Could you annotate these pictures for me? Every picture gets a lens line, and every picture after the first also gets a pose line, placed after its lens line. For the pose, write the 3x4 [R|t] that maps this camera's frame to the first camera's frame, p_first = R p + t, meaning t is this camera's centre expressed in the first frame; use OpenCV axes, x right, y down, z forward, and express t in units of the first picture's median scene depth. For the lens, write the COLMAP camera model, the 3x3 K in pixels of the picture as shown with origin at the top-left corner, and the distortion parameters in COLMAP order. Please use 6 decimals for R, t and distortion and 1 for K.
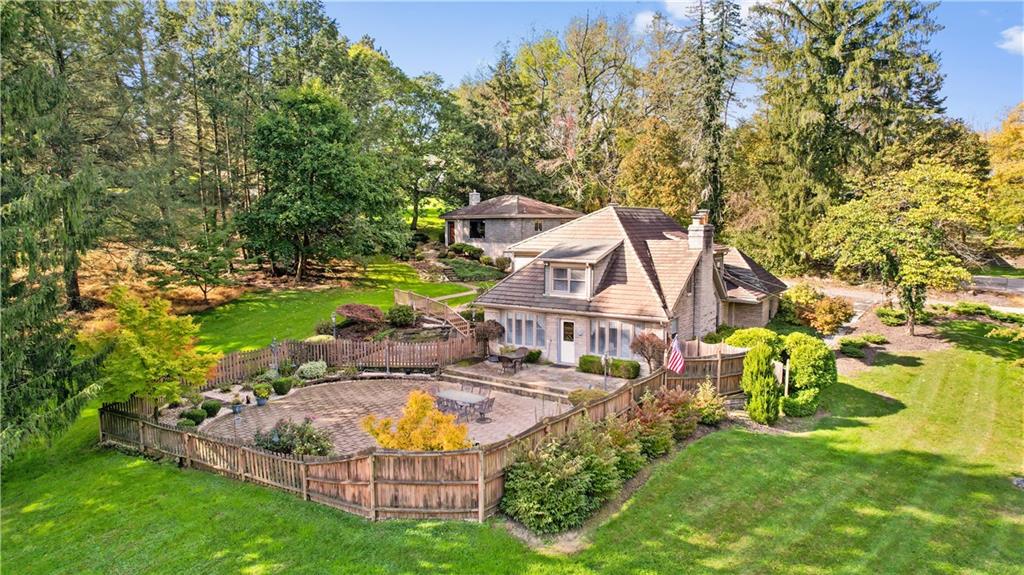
lens RADIAL K [[647.1, 0, 512.0], [0, 647.1, 287.0], [0, 0, 1]] dist [-0.033590, 0.000359]
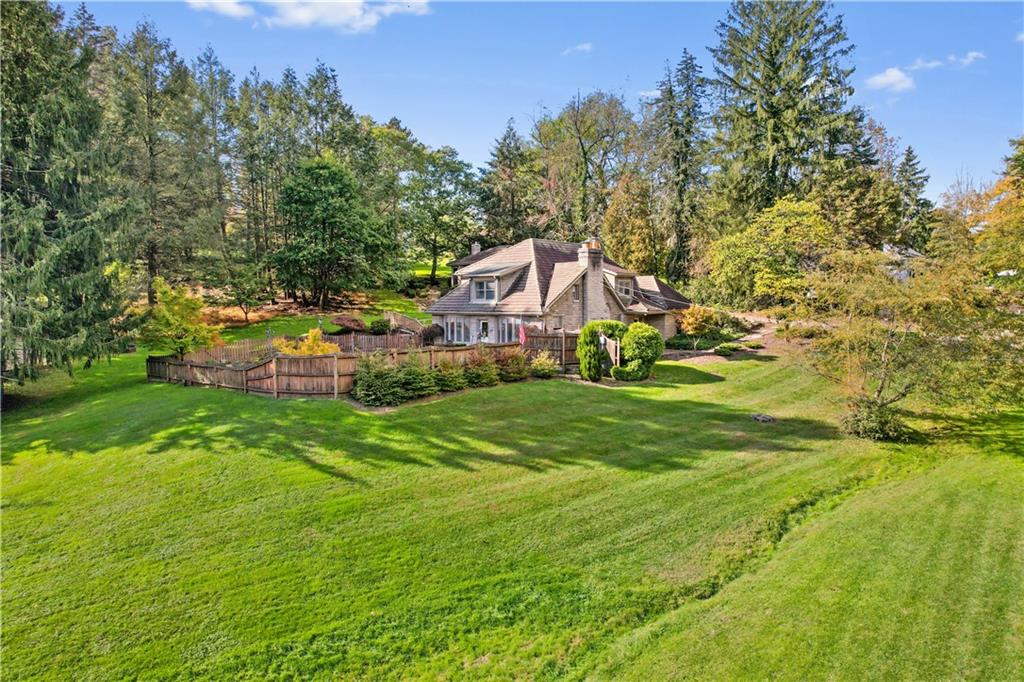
lens RADIAL K [[657.9, 0, 512.4], [0, 657.9, 338.6], [0, 0, 1]] dist [-0.034683, -0.000749]
pose [[0.988917, 0.005905, -0.148354, 0.280636], [-0.012918, 0.998841, -0.046357, 0.122098], [0.147908, 0.047759, 0.987847, -0.259787]]
